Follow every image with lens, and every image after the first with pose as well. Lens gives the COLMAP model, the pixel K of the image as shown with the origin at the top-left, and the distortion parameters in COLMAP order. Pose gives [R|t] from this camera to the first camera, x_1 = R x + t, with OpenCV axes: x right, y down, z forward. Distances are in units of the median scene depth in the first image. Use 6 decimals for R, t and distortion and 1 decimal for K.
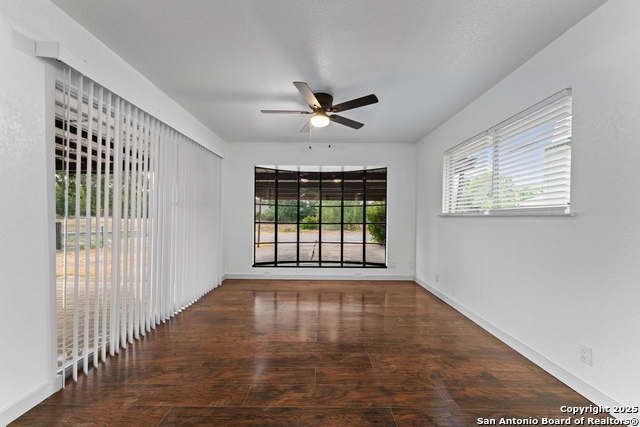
lens RADIAL K [[239.7, 0, 316.2], [0, 239.7, 212.7], [0, 0, 1]] dist [0.004527, 0.000023]
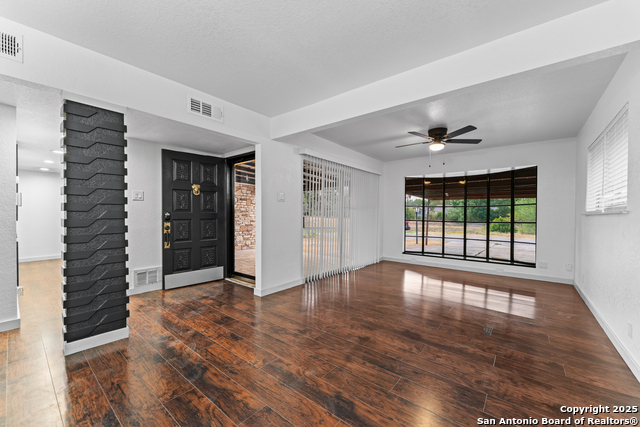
lens RADIAL K [[257.7, 0, 323.3], [0, 257.7, 214.1], [0, 0, 1]] dist [-0.003090, 0.000265]
pose [[0.791643, 0.017724, -0.610727, 0.251996], [-0.012070, 0.999838, 0.013370, 0.010468], [0.610864, -0.003213, 0.791729, -0.359671]]
